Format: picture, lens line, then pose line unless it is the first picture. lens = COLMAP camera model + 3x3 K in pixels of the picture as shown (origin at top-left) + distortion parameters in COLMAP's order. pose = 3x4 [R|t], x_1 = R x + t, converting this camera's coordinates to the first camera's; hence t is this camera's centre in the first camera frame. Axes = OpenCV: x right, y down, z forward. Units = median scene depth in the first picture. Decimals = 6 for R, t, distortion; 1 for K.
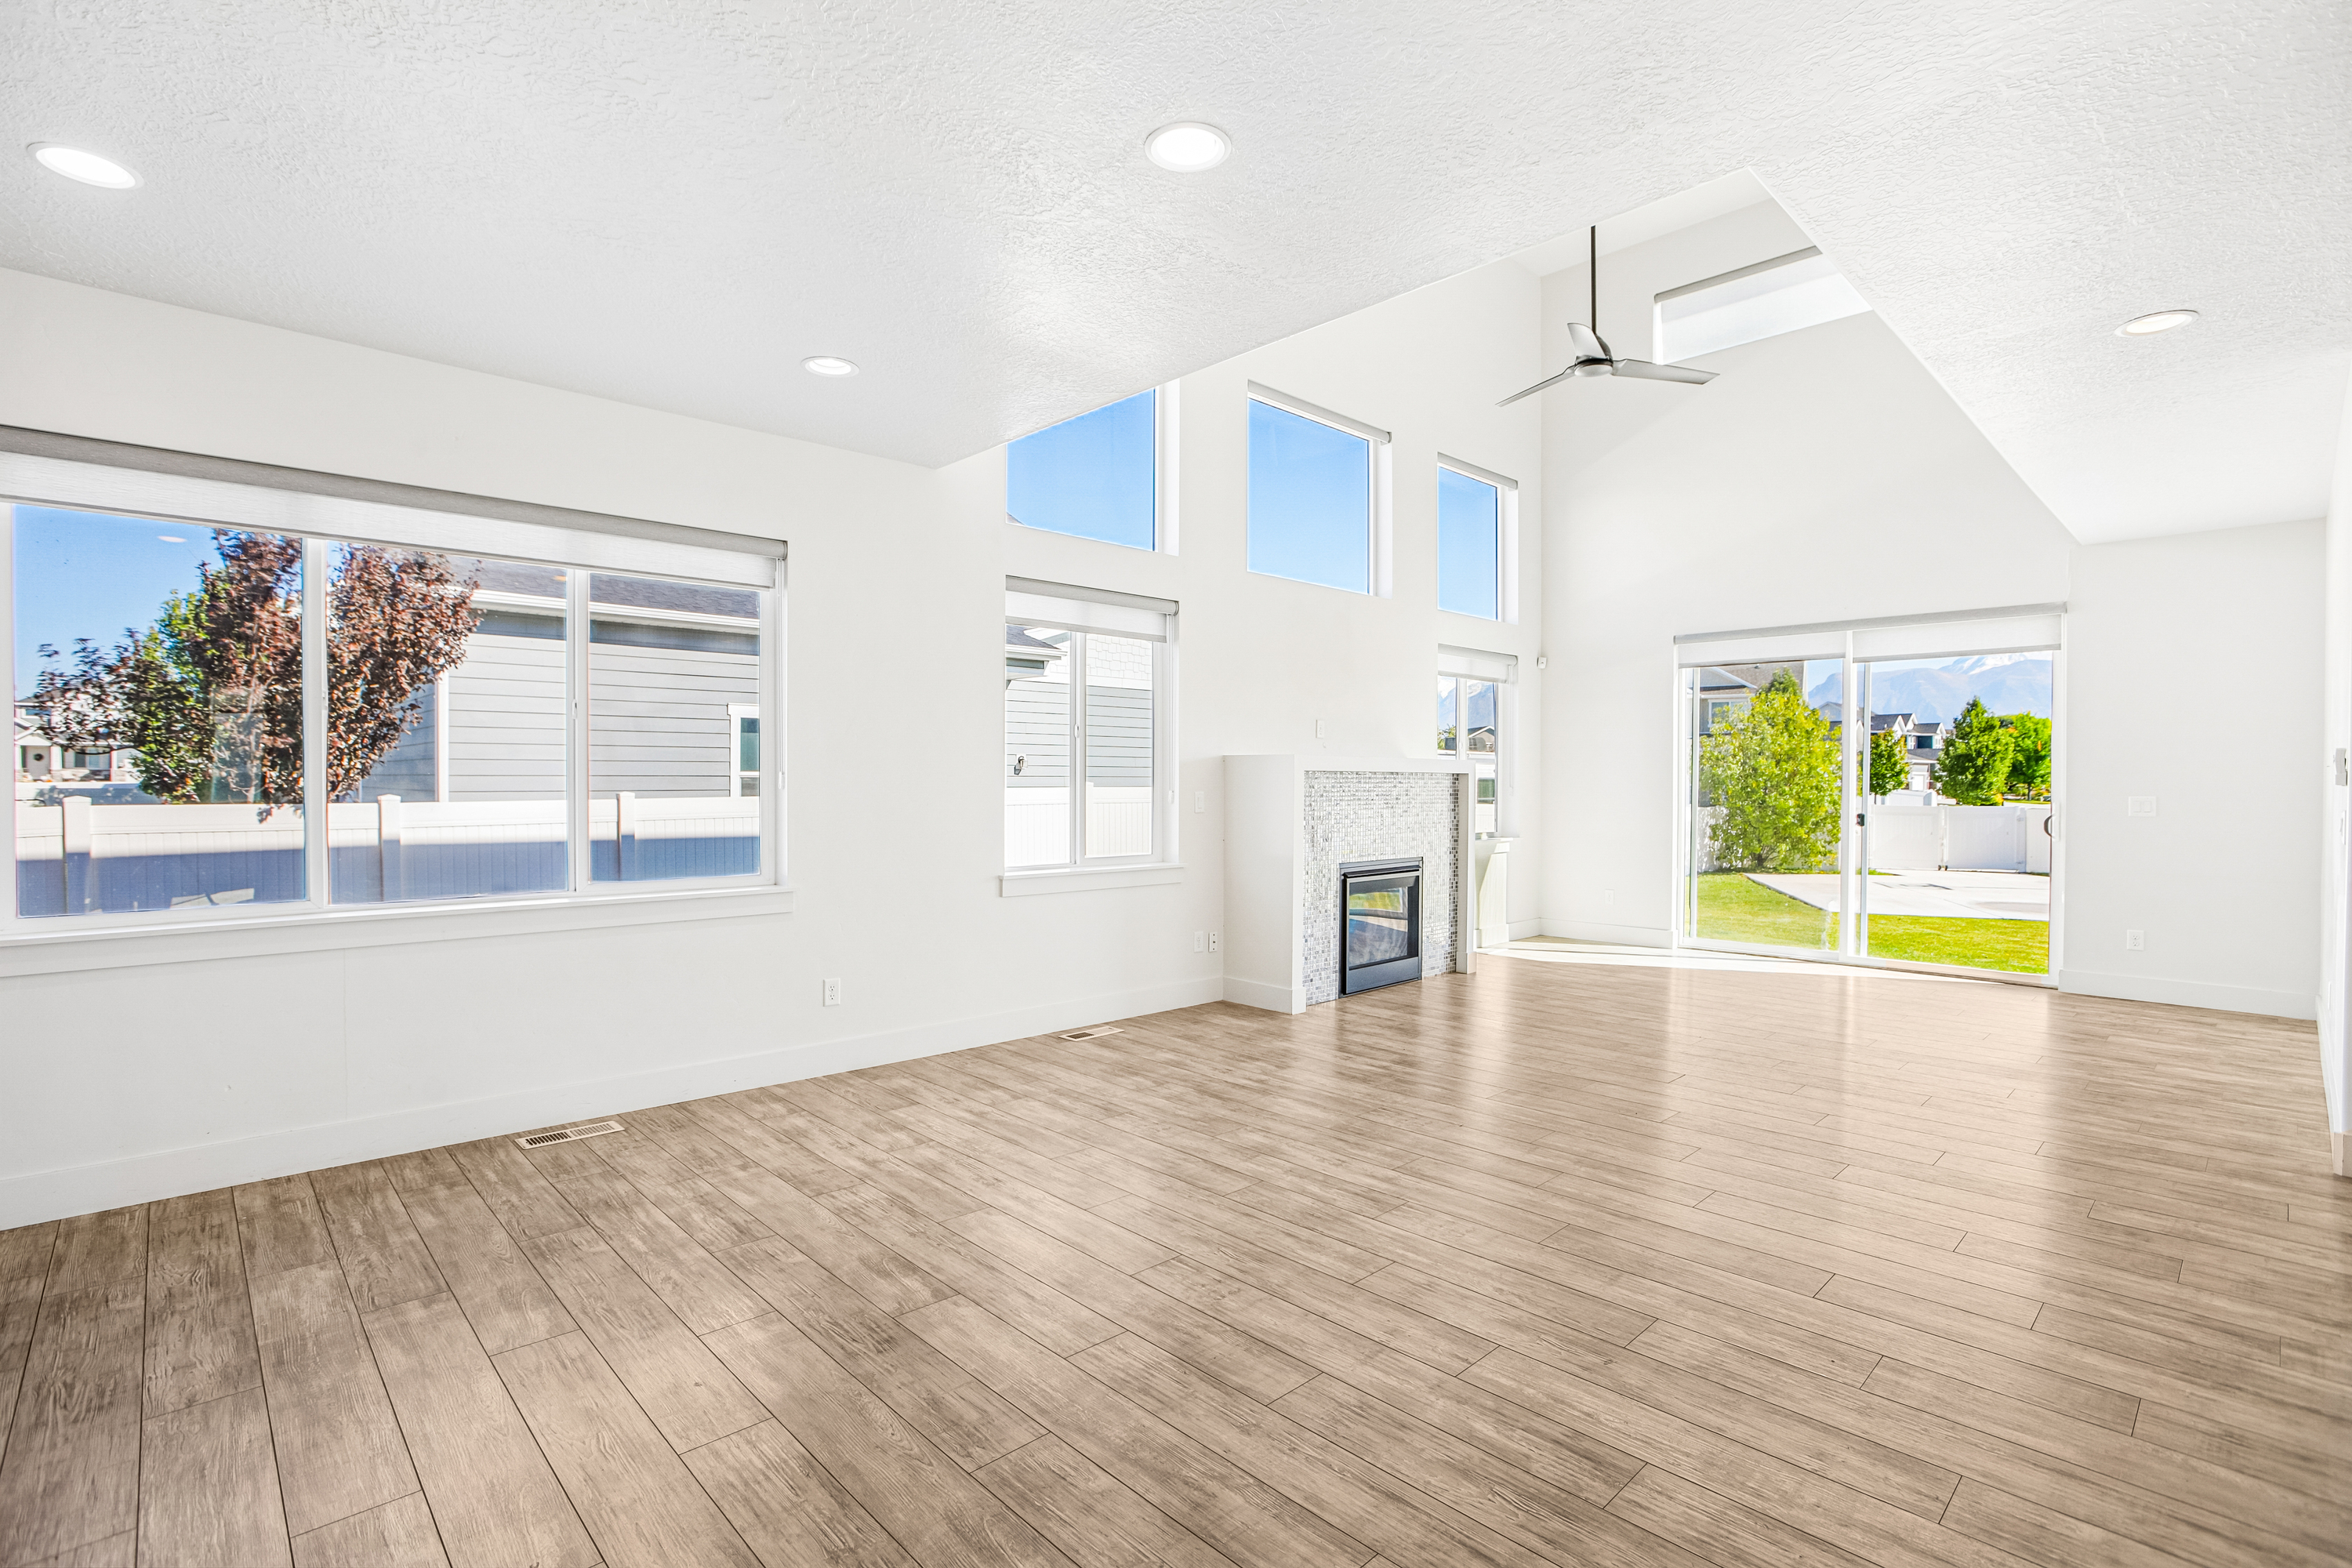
lens RADIAL K [[1069.4, 0, 1180.9], [0, 1069.4, 794.3], [0, 0, 1]] dist [-0.035517, 0.010060]
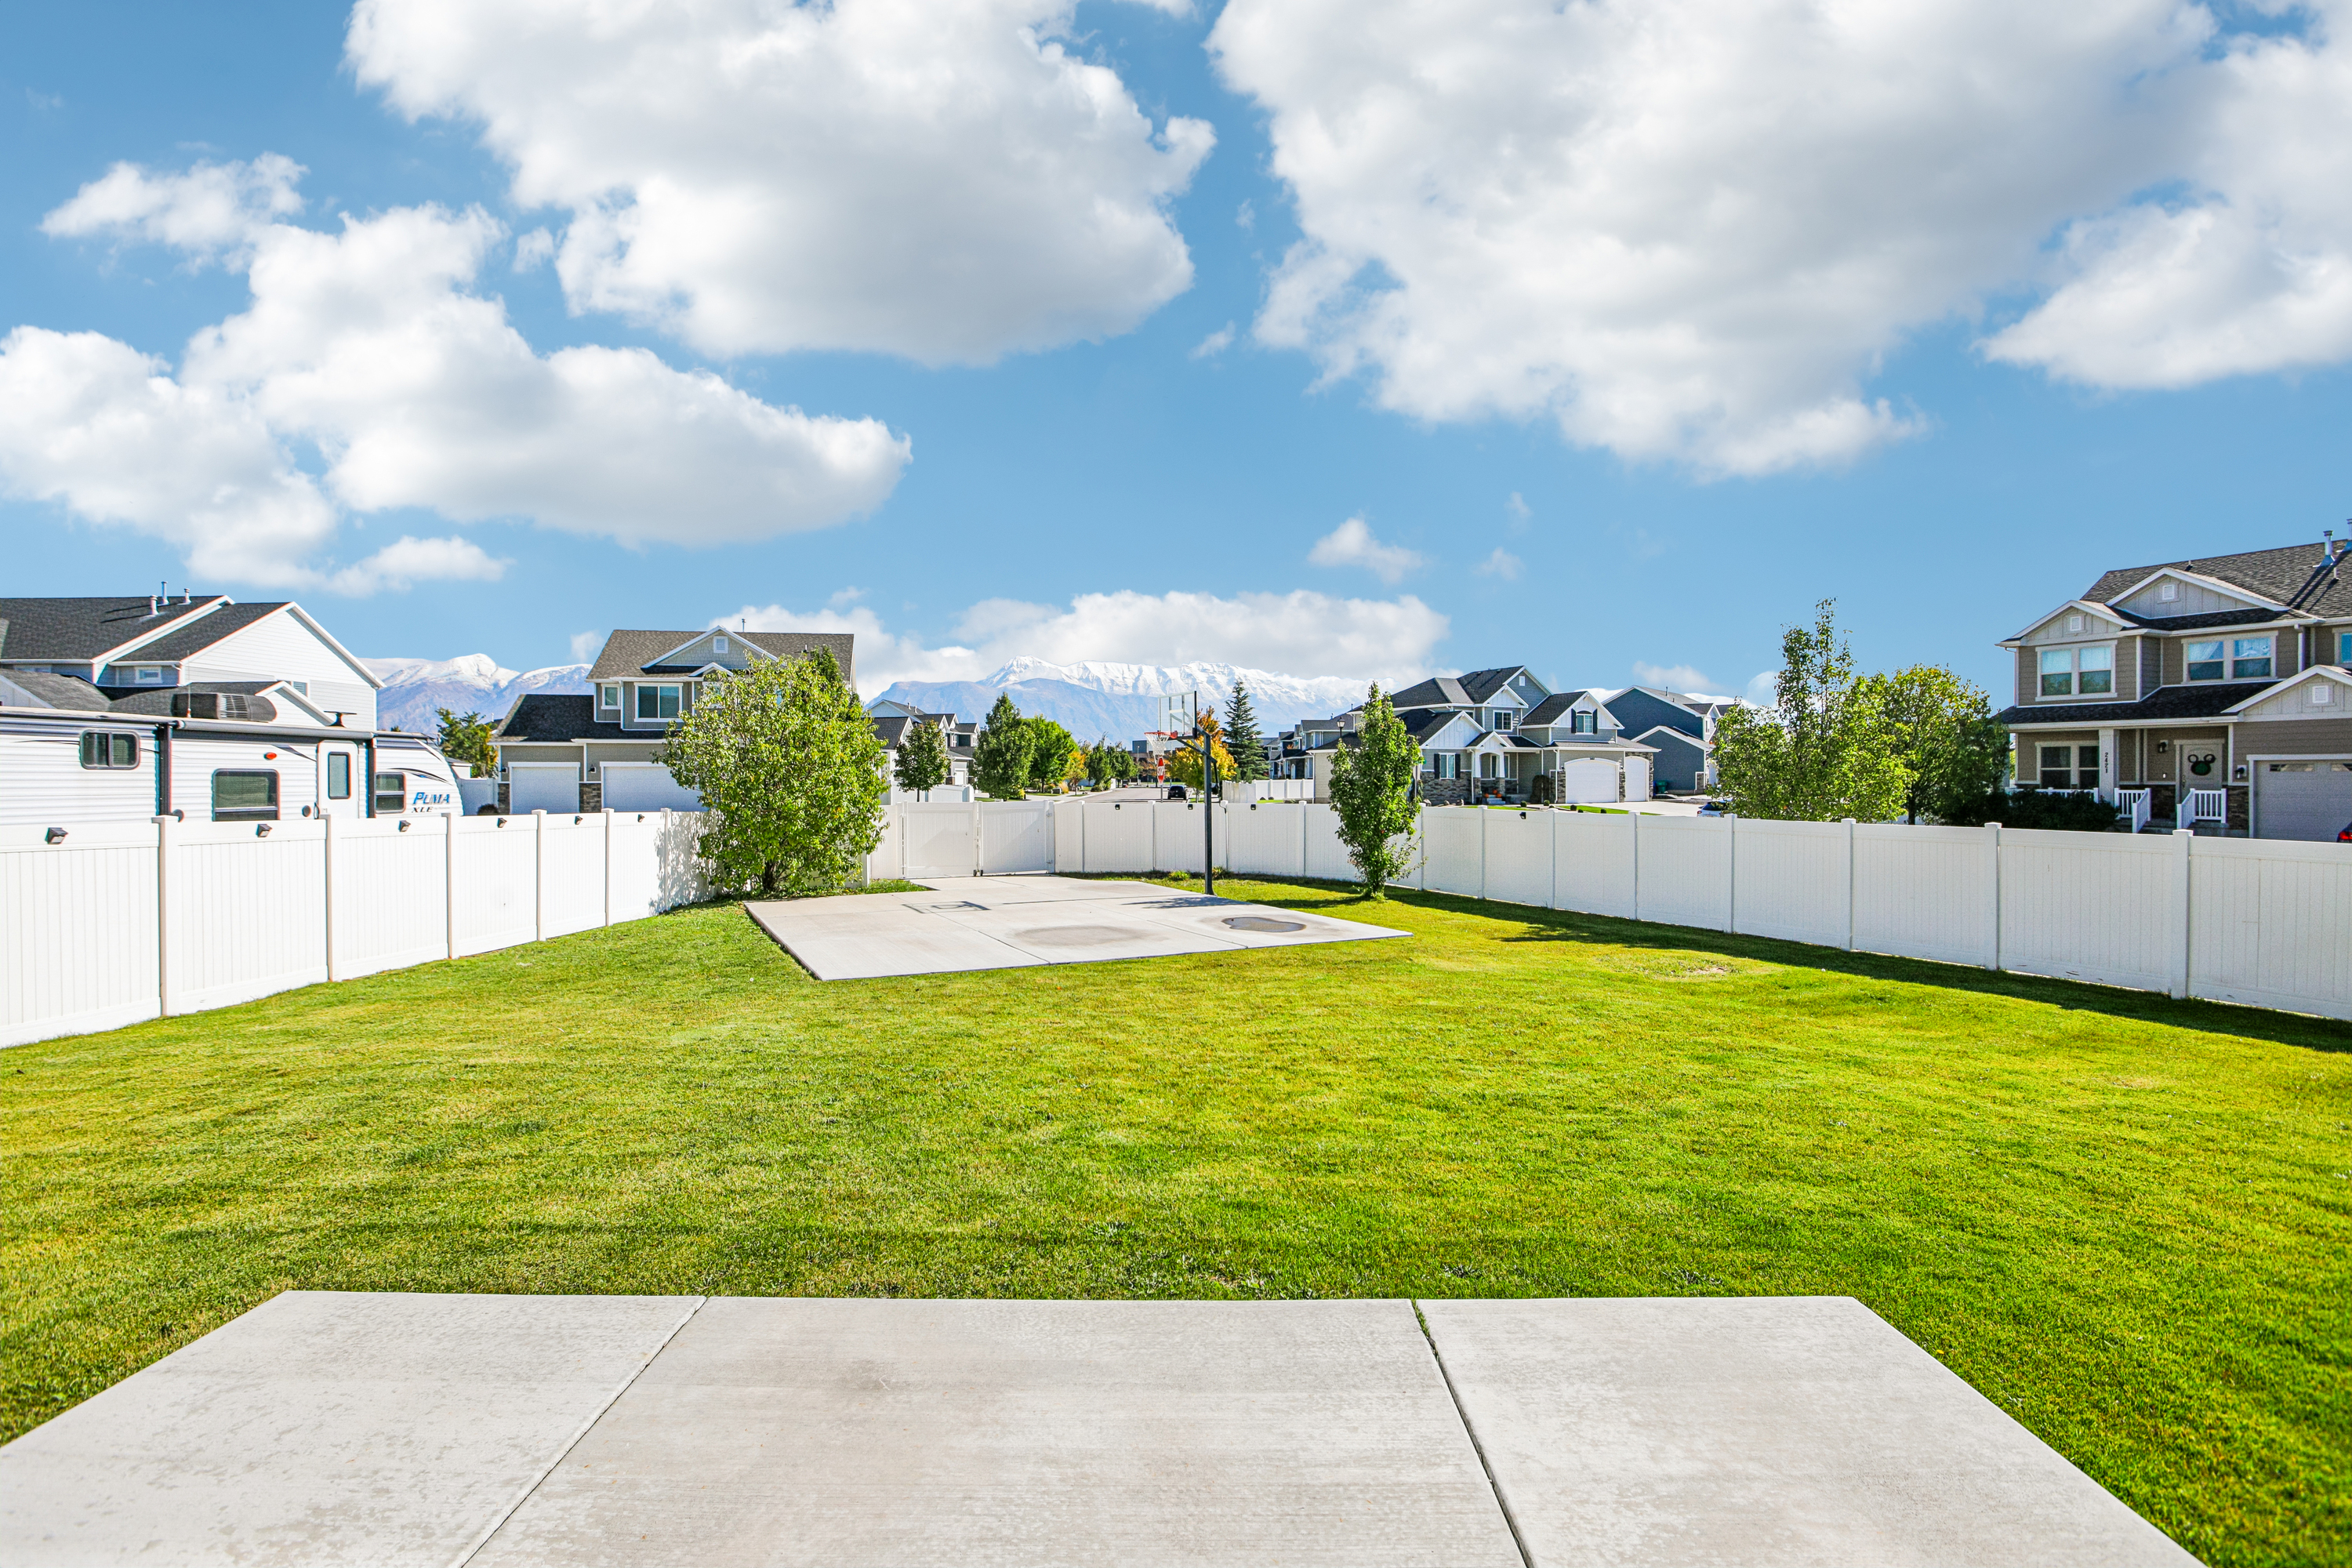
lens RADIAL K [[1092.6, 0, 1171.7], [0, 1092.6, 798.0], [0, 0, 1]] dist [-0.041001, 0.012178]
pose [[0.696400, -0.018235, 0.717422, 0.116482], [0.014656, 0.999830, 0.011186, -0.000065], [-0.717504, 0.002724, 0.696549, 0.157764]]
